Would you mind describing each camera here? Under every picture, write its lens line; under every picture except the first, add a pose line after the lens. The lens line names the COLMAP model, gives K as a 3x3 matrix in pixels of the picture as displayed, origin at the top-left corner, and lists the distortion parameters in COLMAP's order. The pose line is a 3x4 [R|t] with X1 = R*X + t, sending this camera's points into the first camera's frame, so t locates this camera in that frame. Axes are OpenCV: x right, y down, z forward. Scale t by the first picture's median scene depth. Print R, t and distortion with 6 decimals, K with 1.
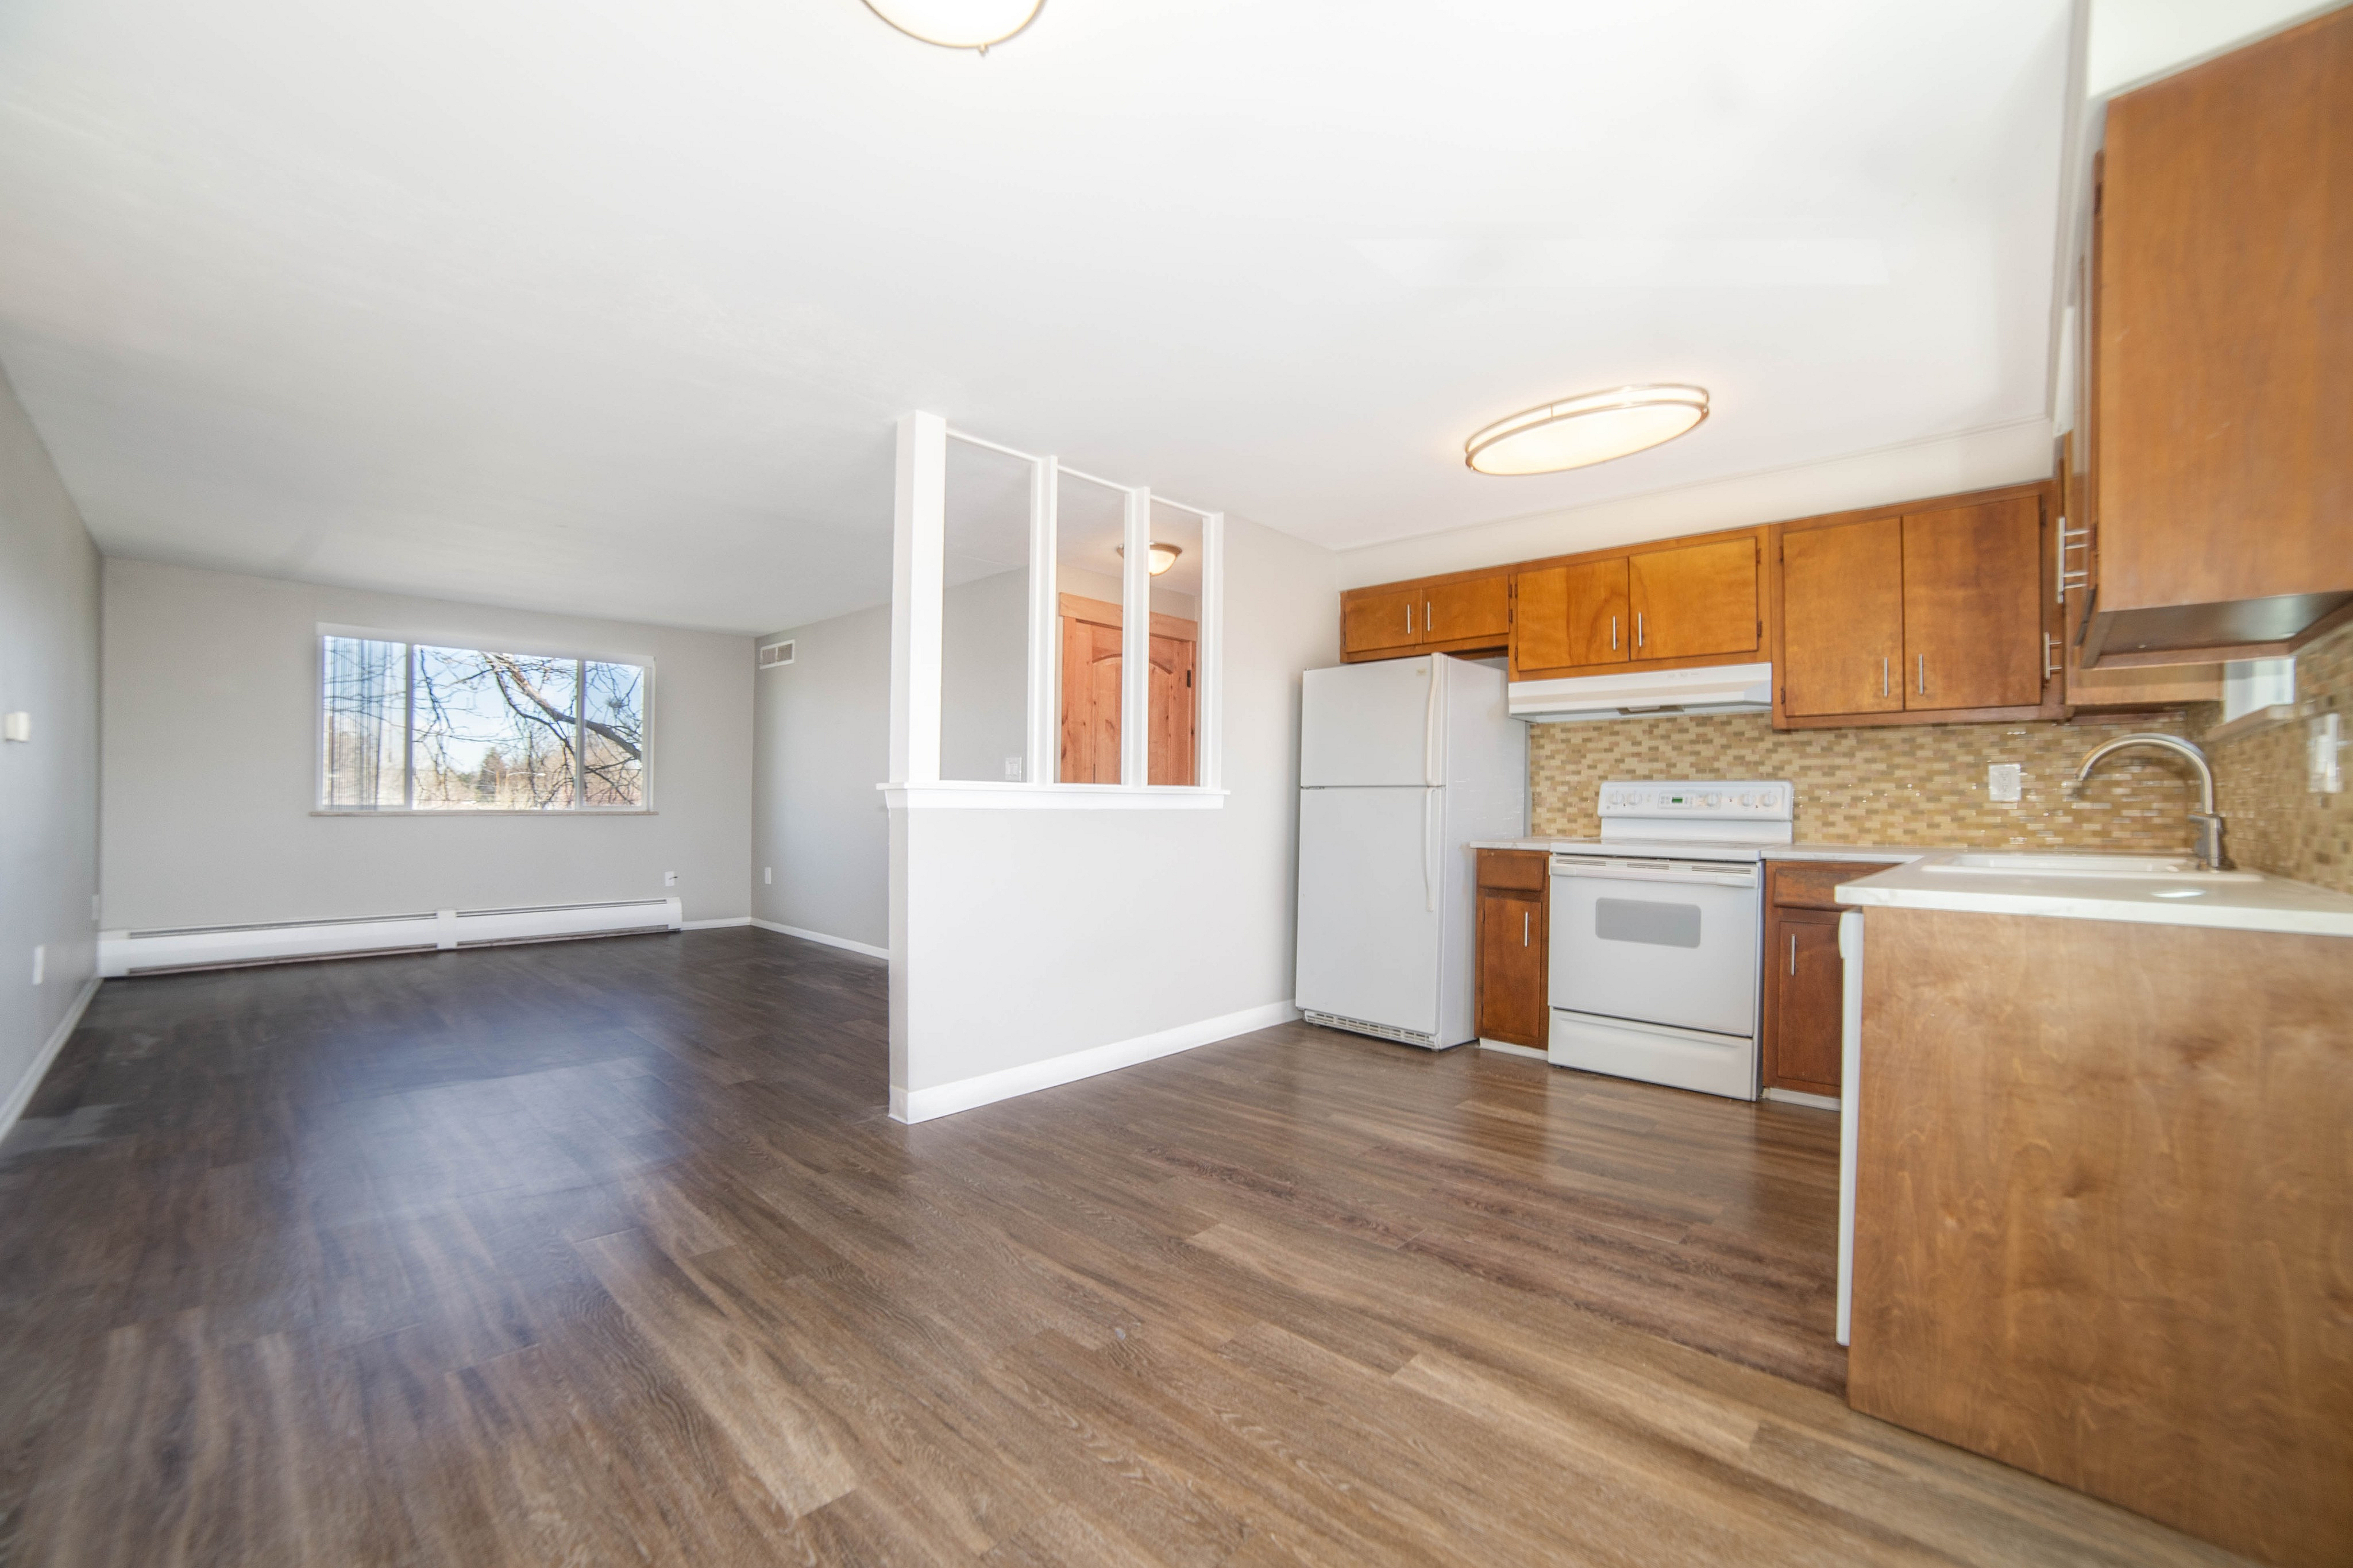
lens RADIAL K [[964.2, 0, 1191.1], [0, 964.2, 803.0], [0, 0, 1]] dist [-0.093677, 0.034335]
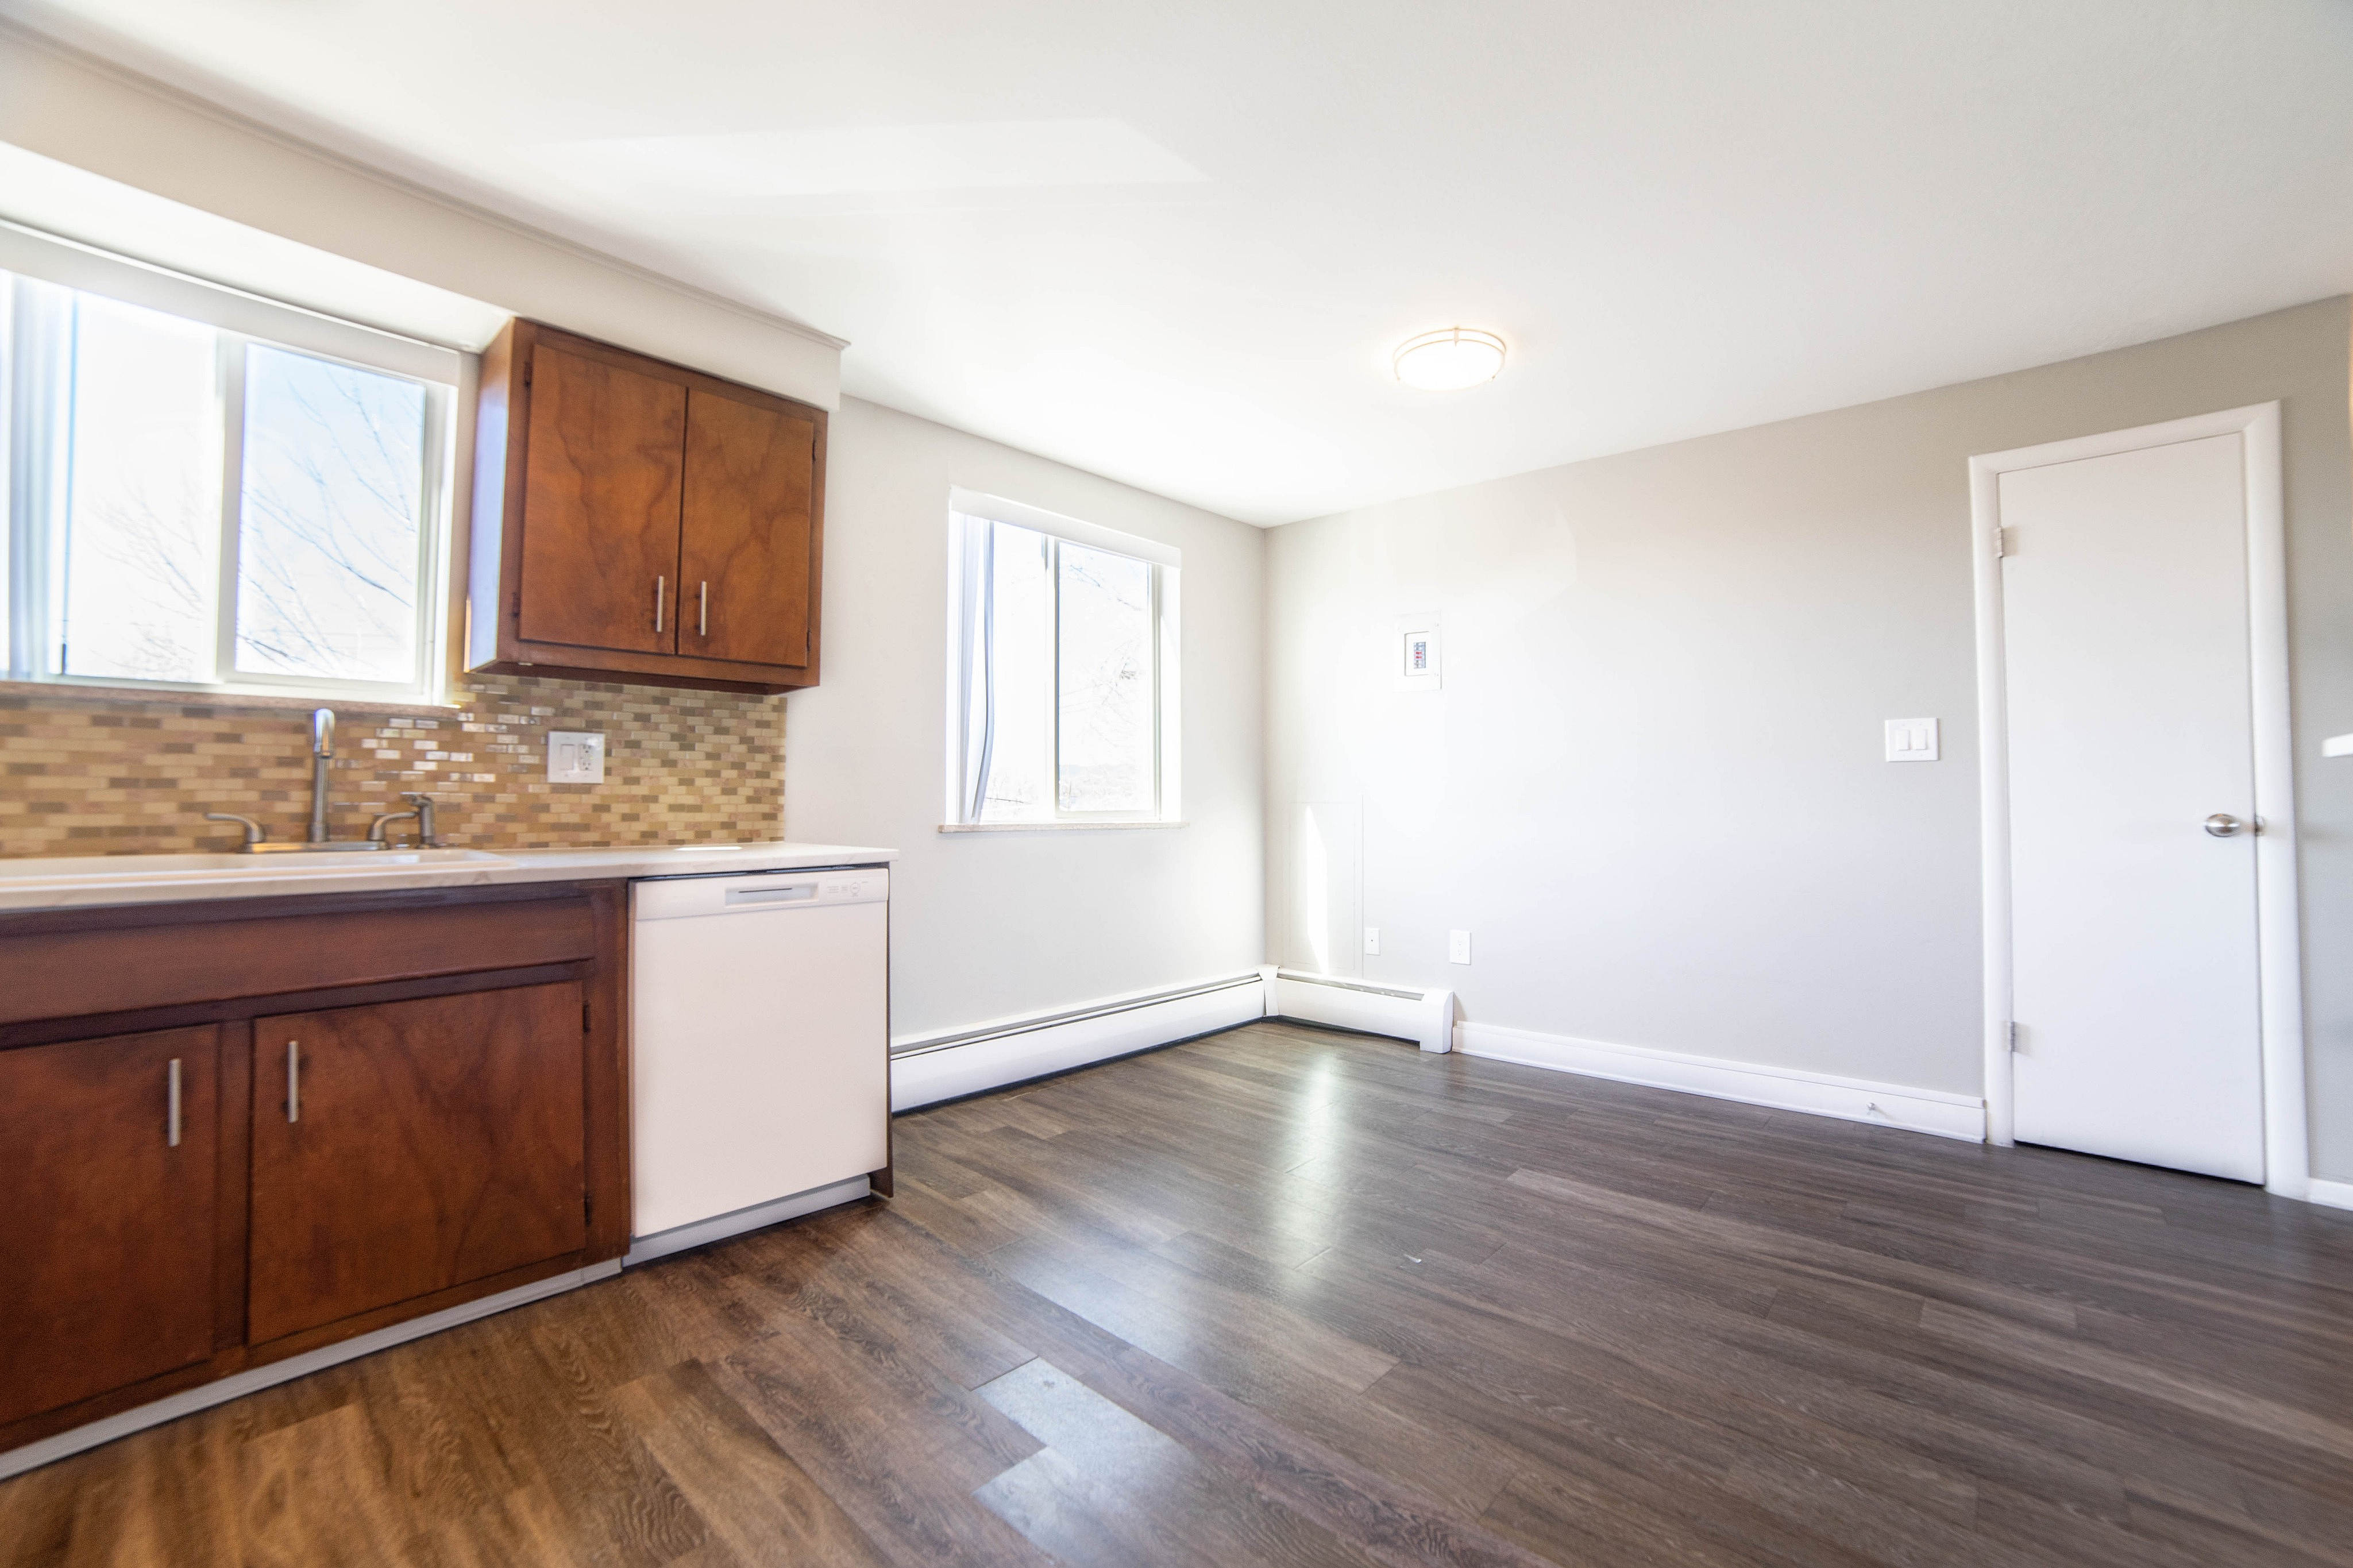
lens RADIAL K [[974.4, 0, 1195.7], [0, 974.4, 764.1], [0, 0, 1]] dist [-0.087698, 0.028666]
pose [[-0.999680, -0.010494, -0.023024, 0.119433], [-0.009619, 0.999239, -0.037801, 0.003072], [0.023403, -0.037567, -0.999020, 1.164051]]
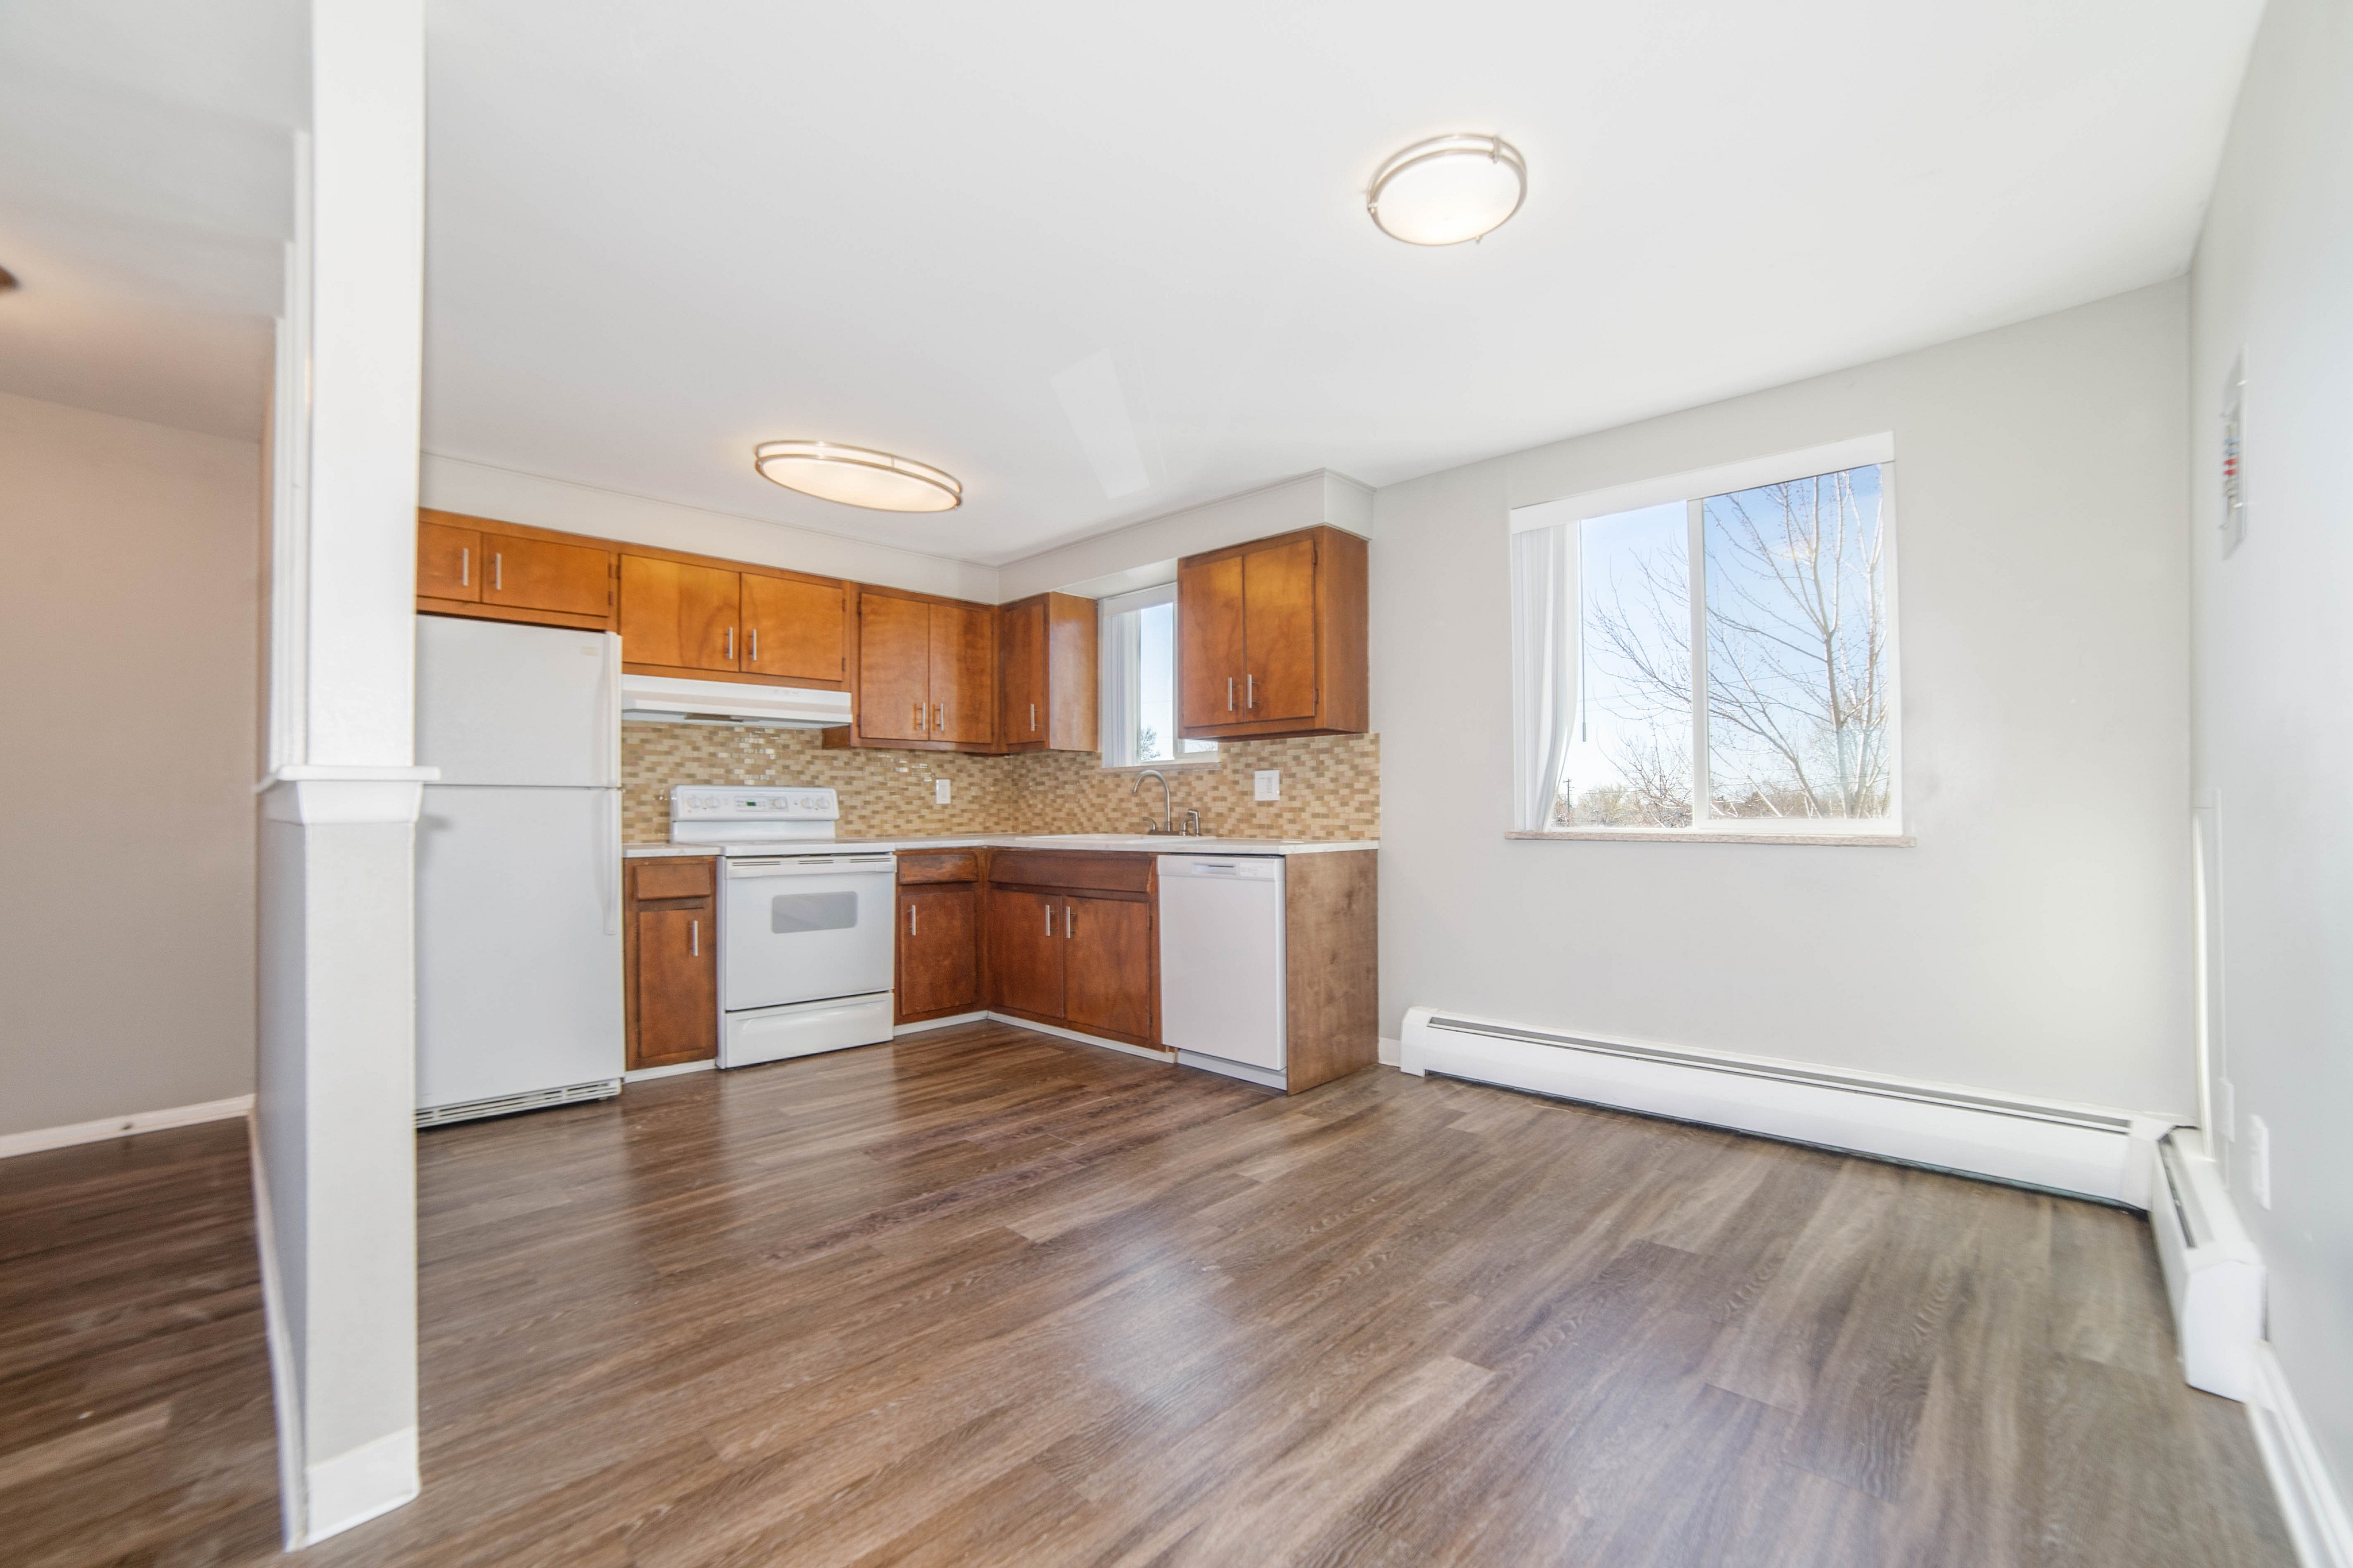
lens RADIAL K [[977.1, 0, 1196.0], [0, 977.1, 800.1], [0, 0, 1]] dist [-0.099441, 0.035217]
pose [[0.001386, 0.002687, 0.999995, -0.665124], [0.003905, 0.999989, -0.002692, -0.002532], [-0.999991, 0.003909, 0.001376, 0.540530]]
